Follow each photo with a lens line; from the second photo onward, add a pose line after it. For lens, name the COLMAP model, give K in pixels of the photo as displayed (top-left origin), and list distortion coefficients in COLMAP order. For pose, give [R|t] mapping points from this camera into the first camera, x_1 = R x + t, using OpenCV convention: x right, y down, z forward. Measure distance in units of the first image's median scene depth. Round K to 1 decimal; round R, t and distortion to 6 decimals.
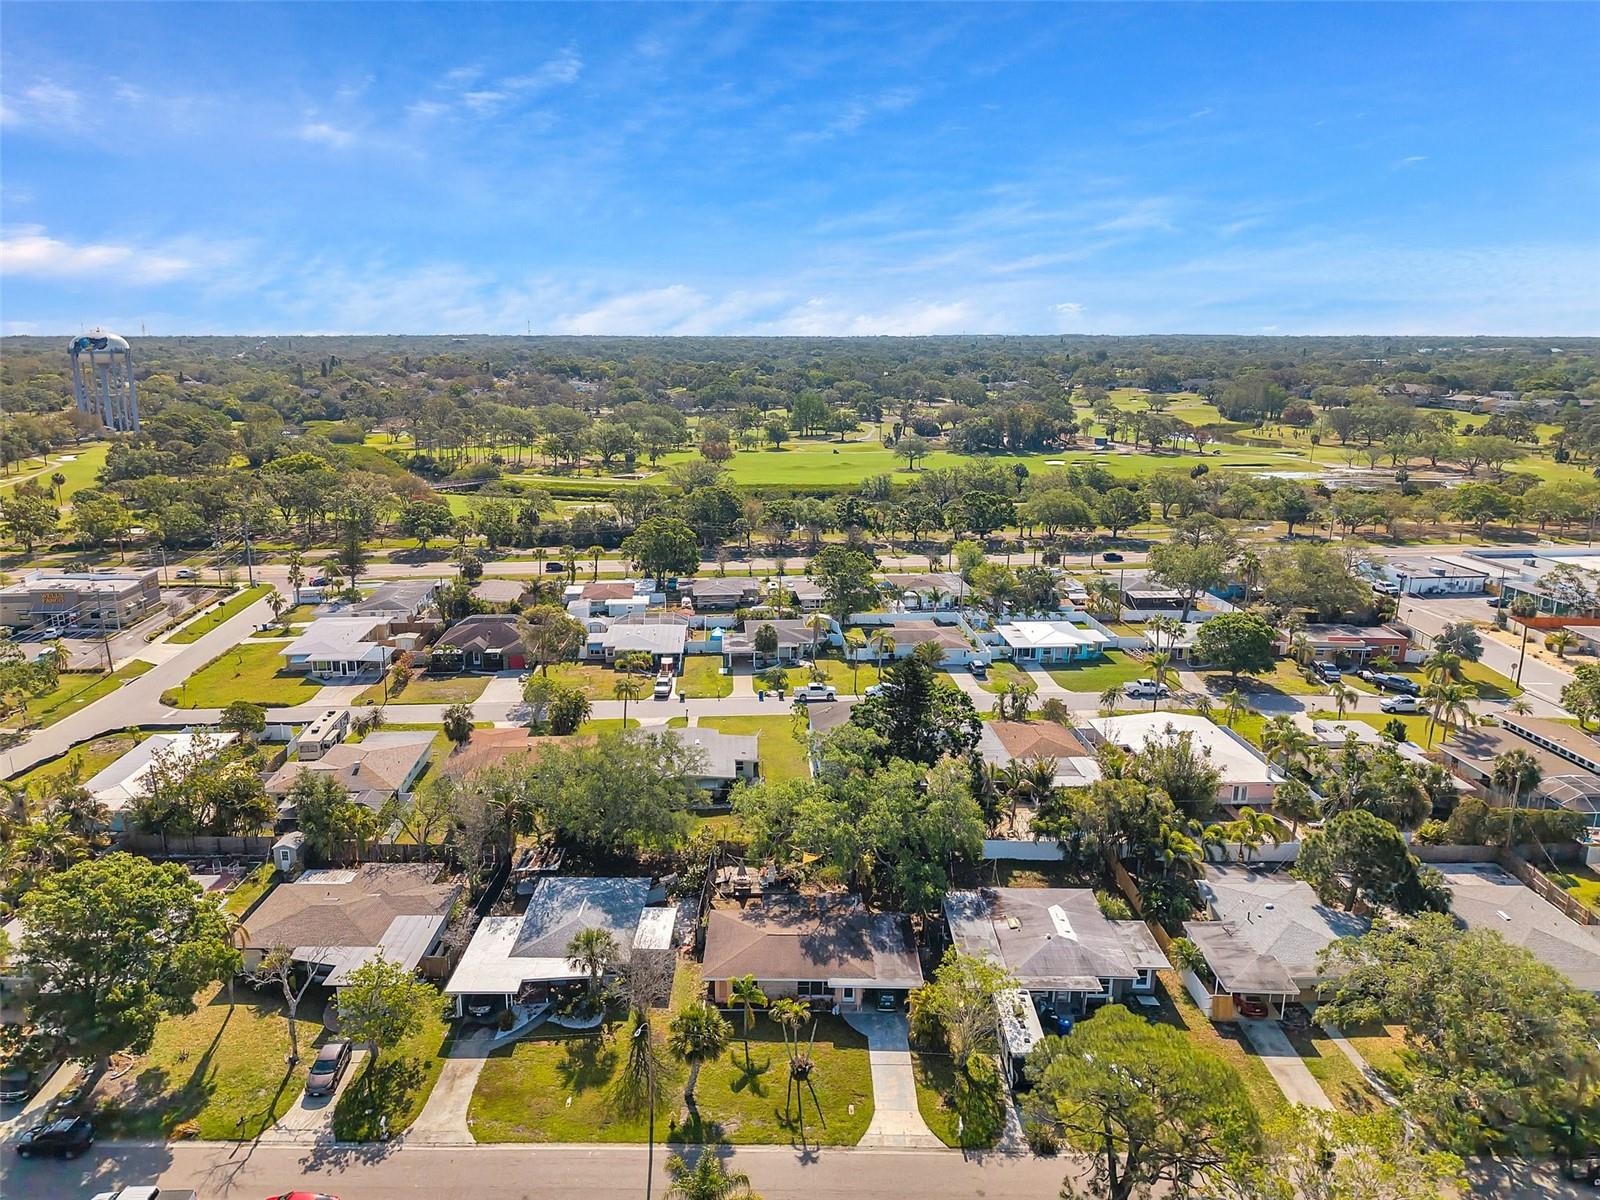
lens RADIAL K [[1086.6, 0, 785.1], [0, 1086.6, 601.8], [0, 0, 1]] dist [0.053208, -0.067392]
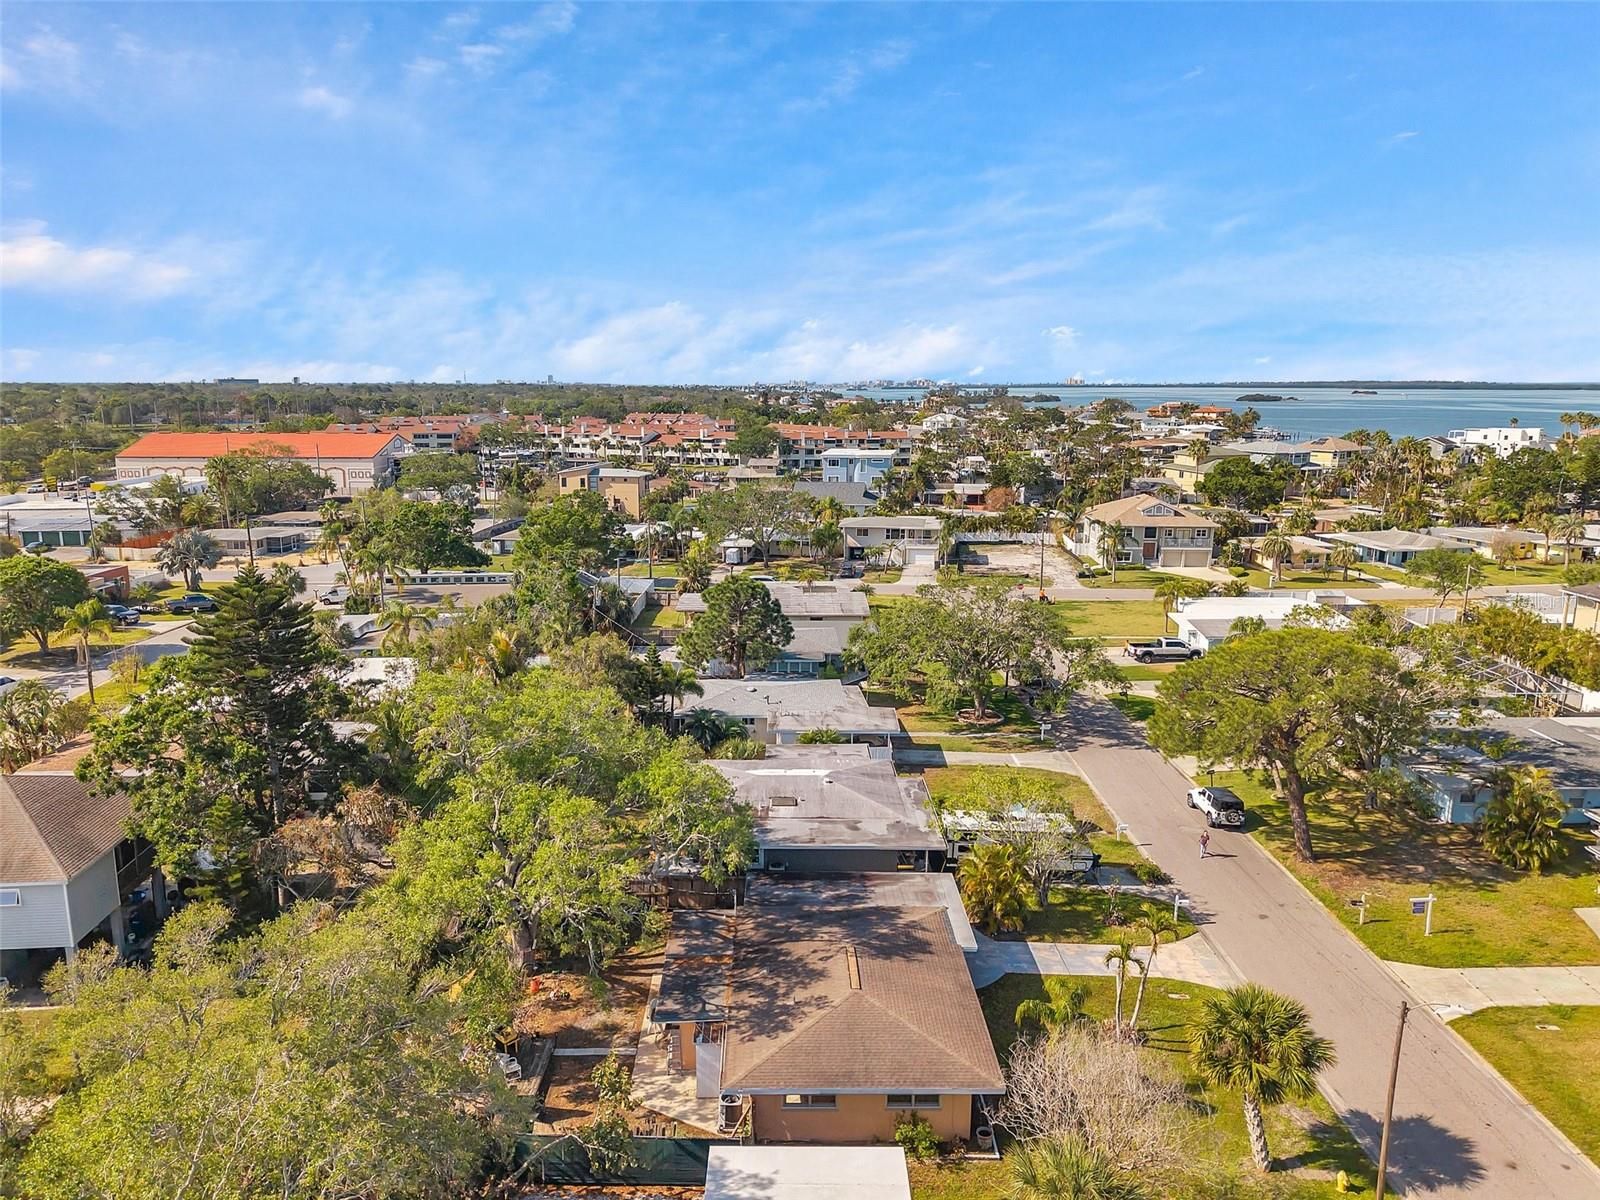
lens RADIAL K [[1079.9, 0, 779.7], [0, 1079.9, 597.7], [0, 0, 1]] dist [0.035523, -0.032779]
pose [[-0.007037, -0.200521, 0.979664, -0.476088], [0.244951, 0.949495, 0.196105, 0.035126], [-0.969510, 0.241350, 0.042436, 1.009506]]
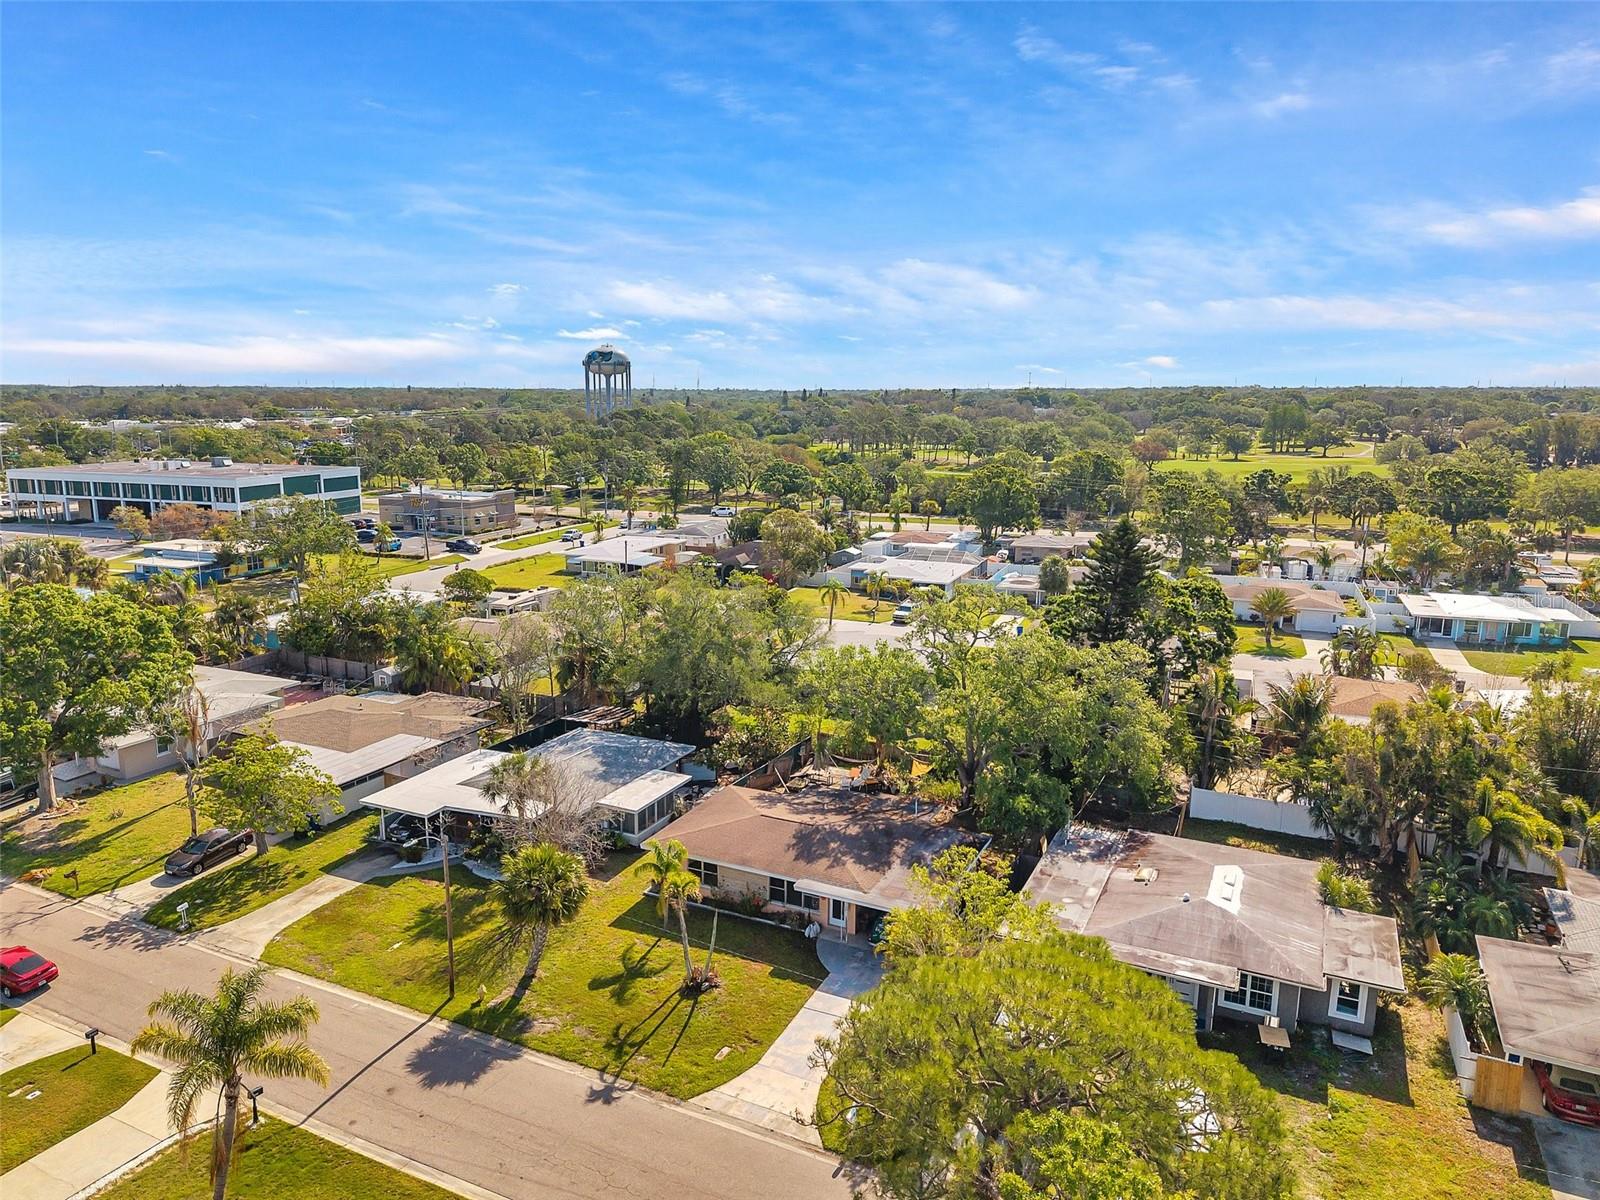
lens RADIAL K [[1086.6, 0, 785.1], [0, 1086.6, 601.8], [0, 0, 1]] dist [0.053208, -0.067392]
pose [[0.899943, 0.081514, -0.428320, 0.296806], [-0.104286, 0.994097, -0.029928, 0.195050], [0.423352, 0.071601, 0.903132, 0.380017]]
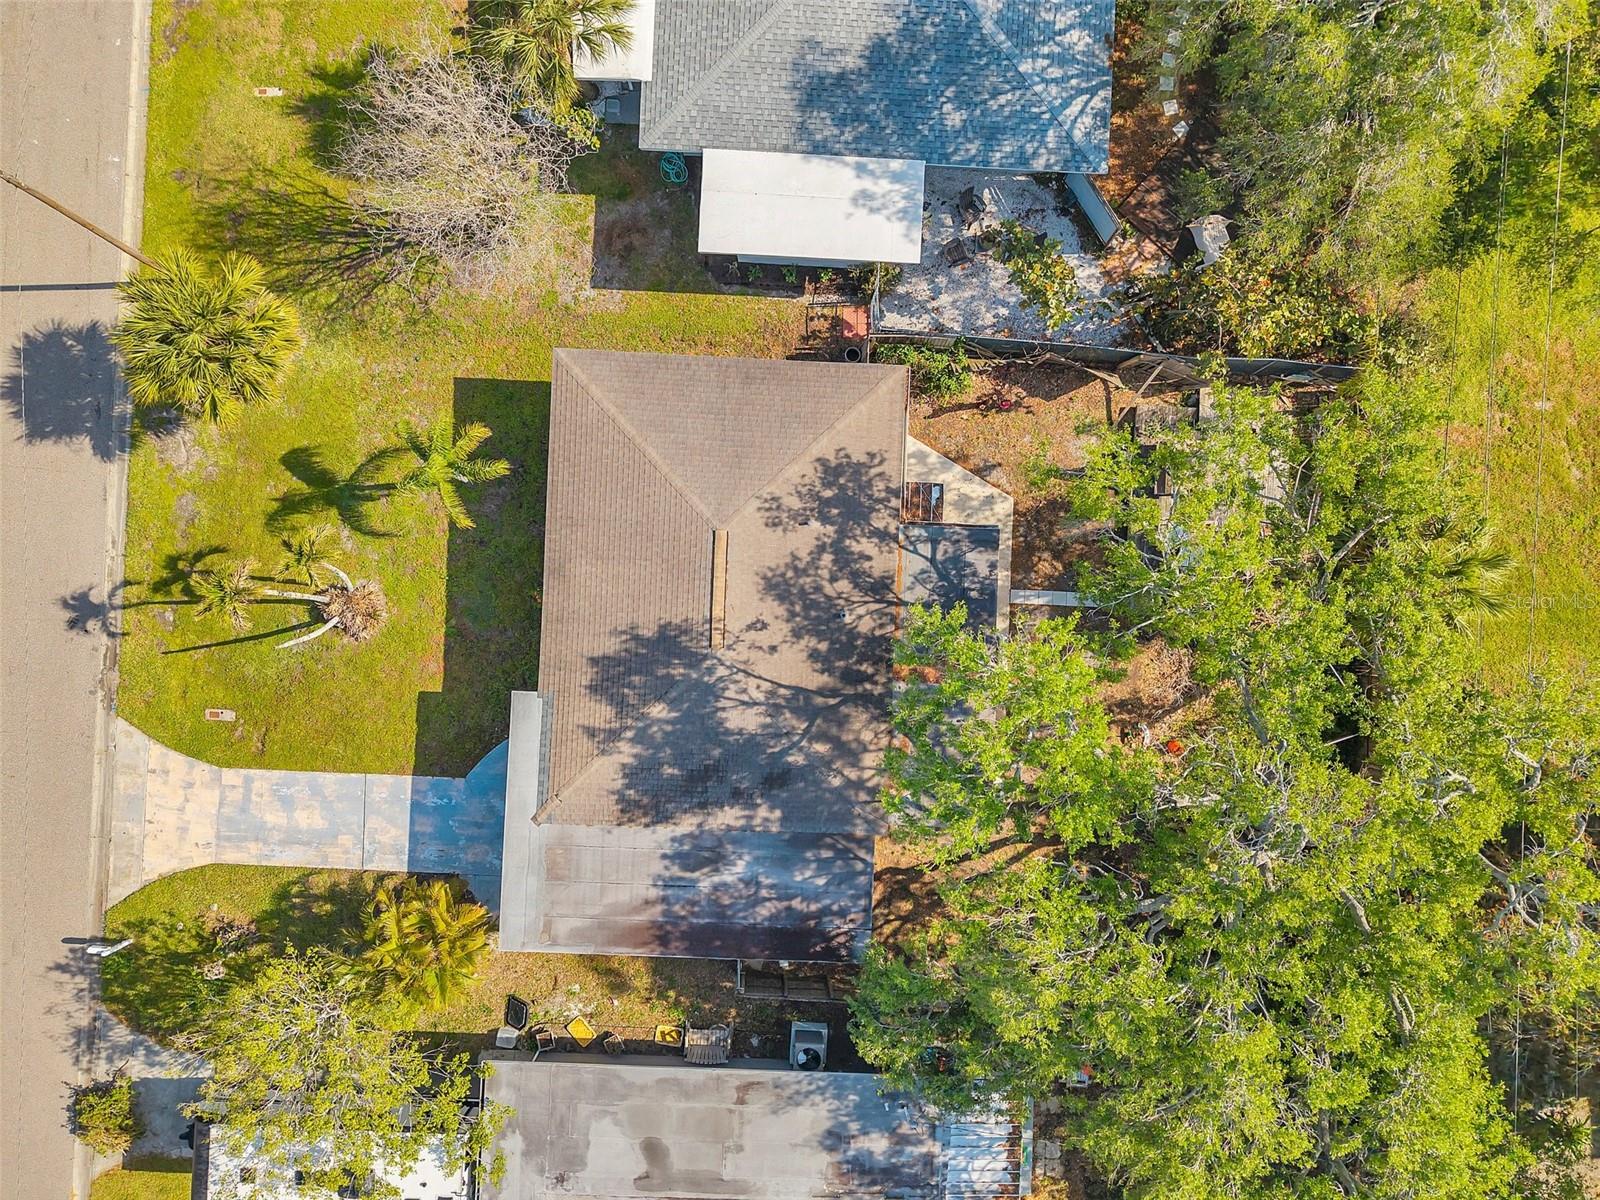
lens RADIAL K [[1084.4, 0, 788.3], [0, 1084.4, 598.8], [0, 0, 1]] dist [0.042866, -0.046489]
pose [[-0.032600, 0.999327, -0.016816, 0.010913], [-0.269977, 0.007395, 0.962838, -0.031398], [0.962315, 0.035929, 0.269554, 0.966272]]
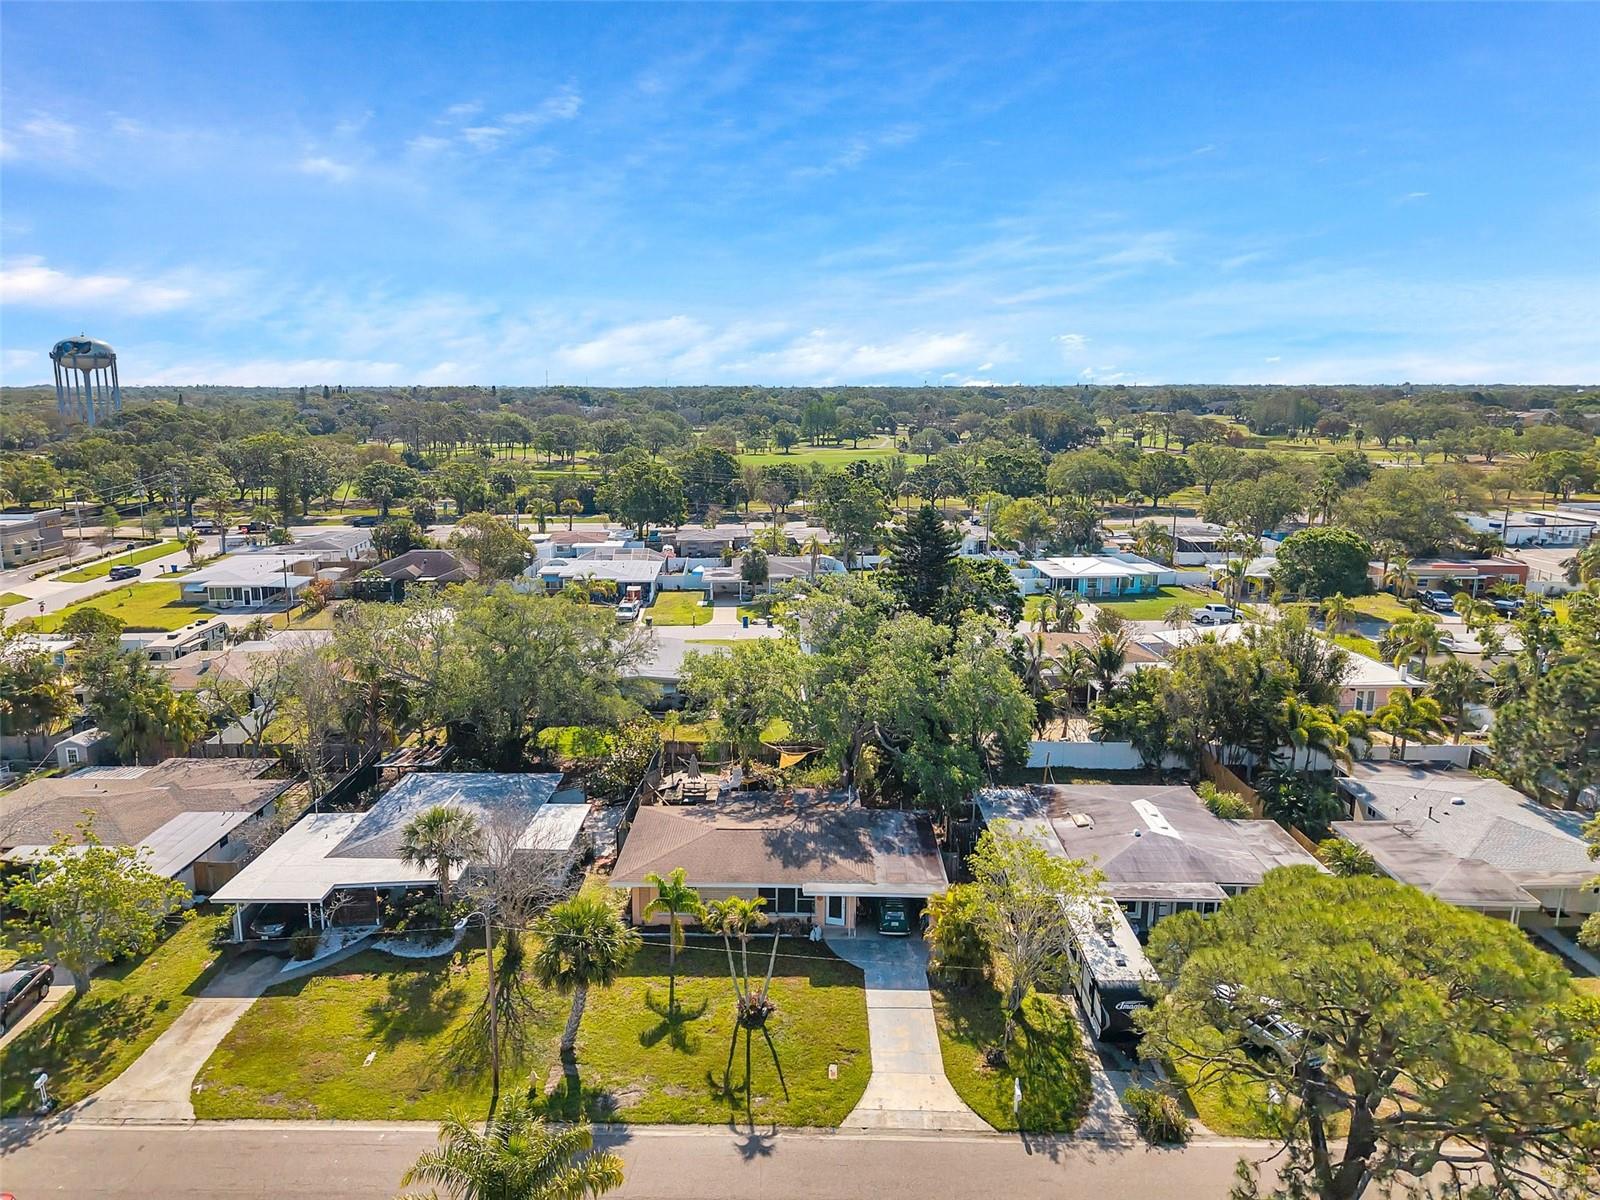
lens RADIAL K [[1084.4, 0, 788.3], [0, 1084.4, 598.8], [0, 0, 1]] dist [0.042866, -0.046489]
pose [[0.999914, -0.001002, -0.013105, 0.038427], [0.000302, 0.998578, -0.053317, 0.206440], [0.013140, 0.053308, 0.998492, 0.338725]]
